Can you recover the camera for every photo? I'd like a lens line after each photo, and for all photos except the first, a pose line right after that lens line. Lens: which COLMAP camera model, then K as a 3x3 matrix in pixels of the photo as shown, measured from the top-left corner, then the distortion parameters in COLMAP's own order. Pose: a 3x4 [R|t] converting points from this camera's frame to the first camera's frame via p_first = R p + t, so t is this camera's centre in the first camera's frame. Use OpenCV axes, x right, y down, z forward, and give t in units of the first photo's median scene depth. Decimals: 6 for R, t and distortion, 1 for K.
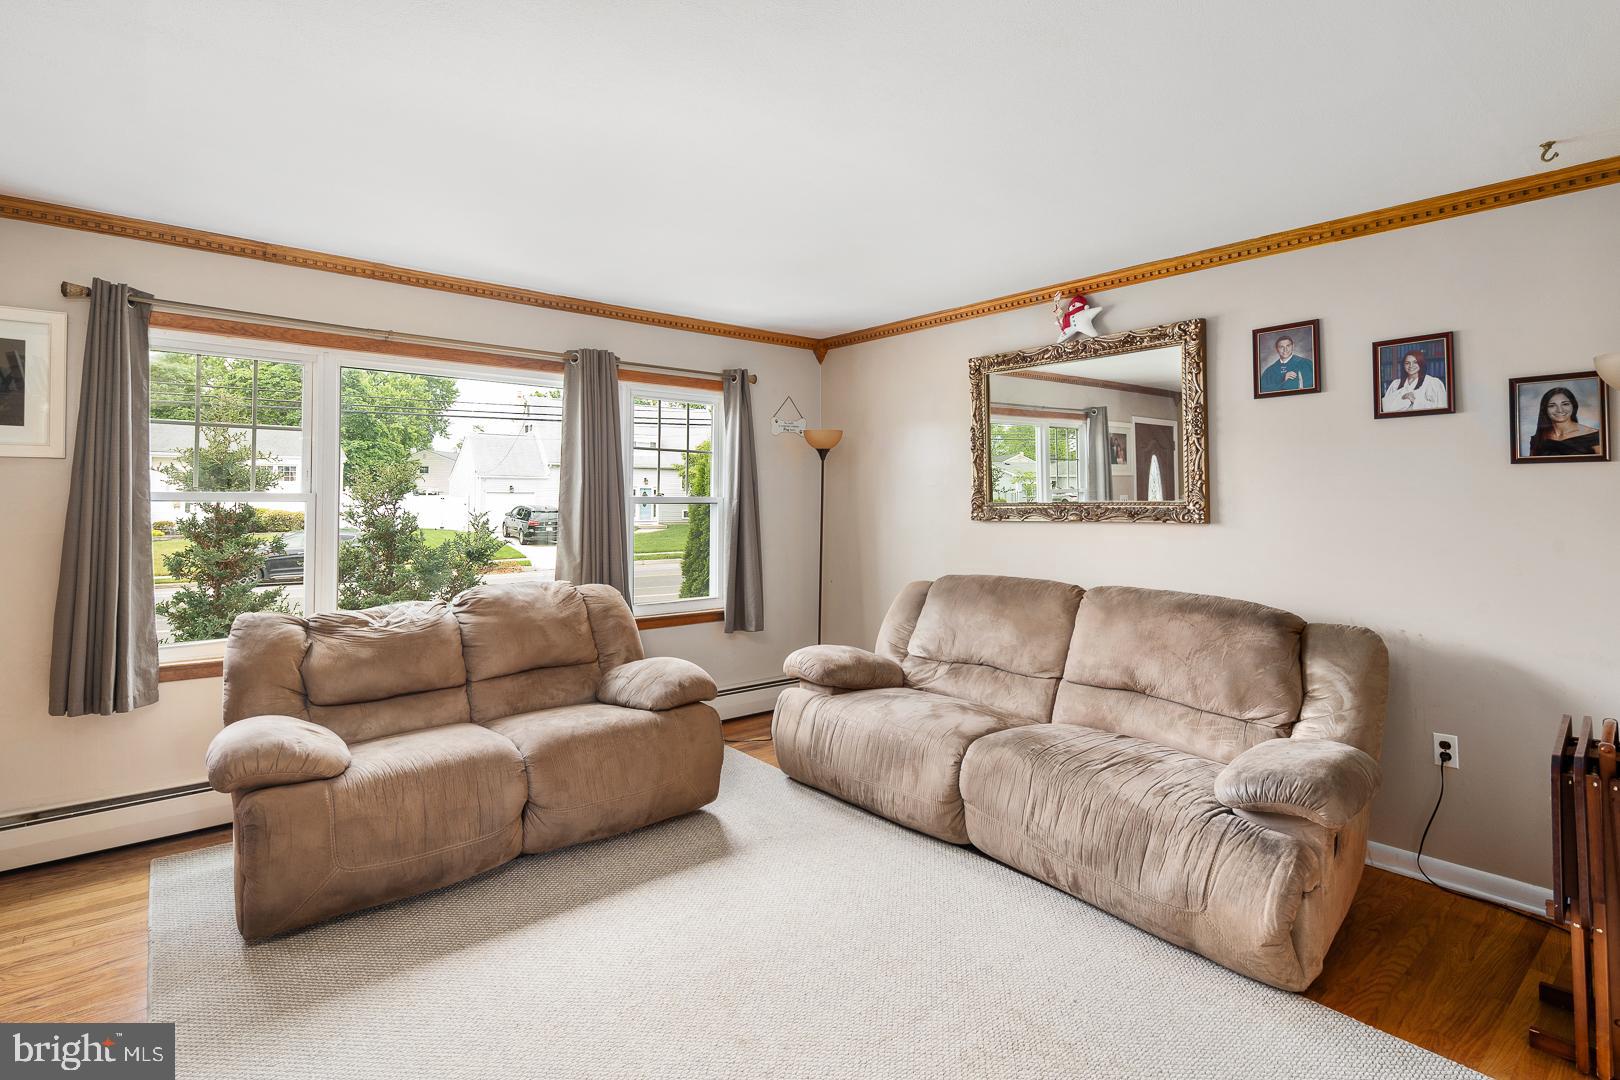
lens RADIAL K [[792.6, 0, 809.3], [0, 792.6, 483.1], [0, 0, 1]] dist [0.002561, -0.000082]
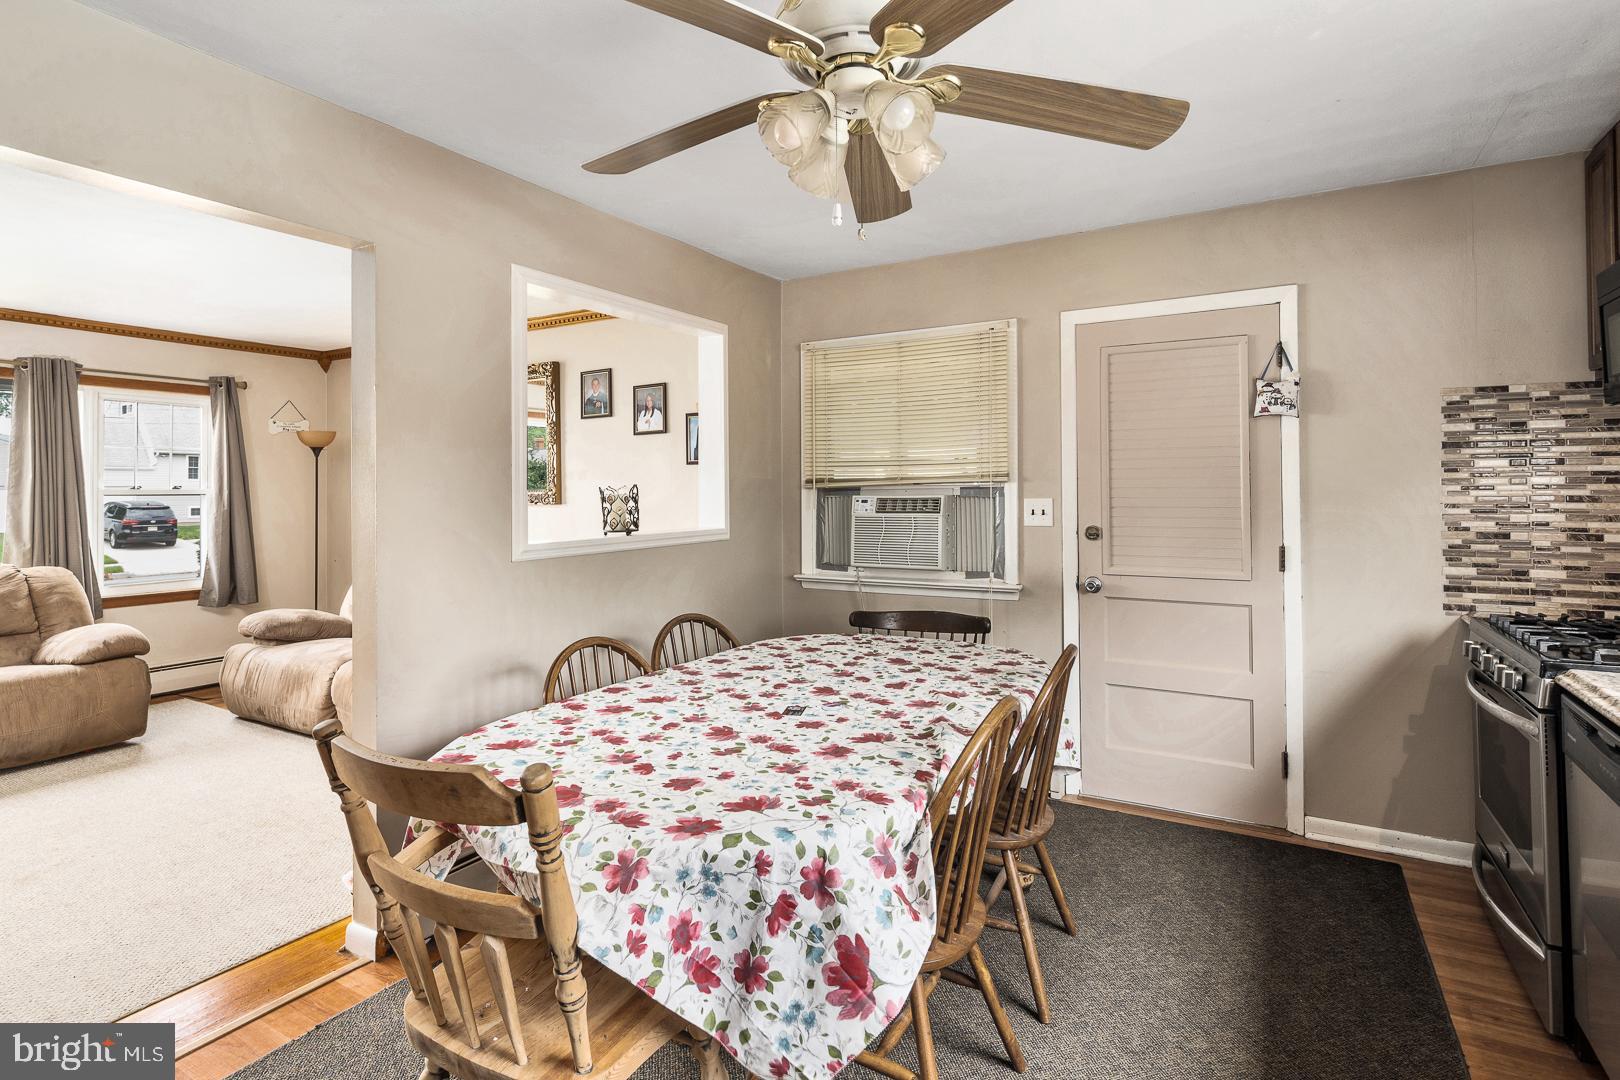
lens RADIAL K [[812.1, 0, 806.4], [0, 812.1, 479.0], [0, 0, 1]] dist [0.001904, 0.000122]
pose [[0.943148, -0.002856, 0.332362, 0.394611], [0.000724, 0.999978, 0.006538, -0.004292], [-0.332374, -0.005926, 0.943129, -0.485568]]
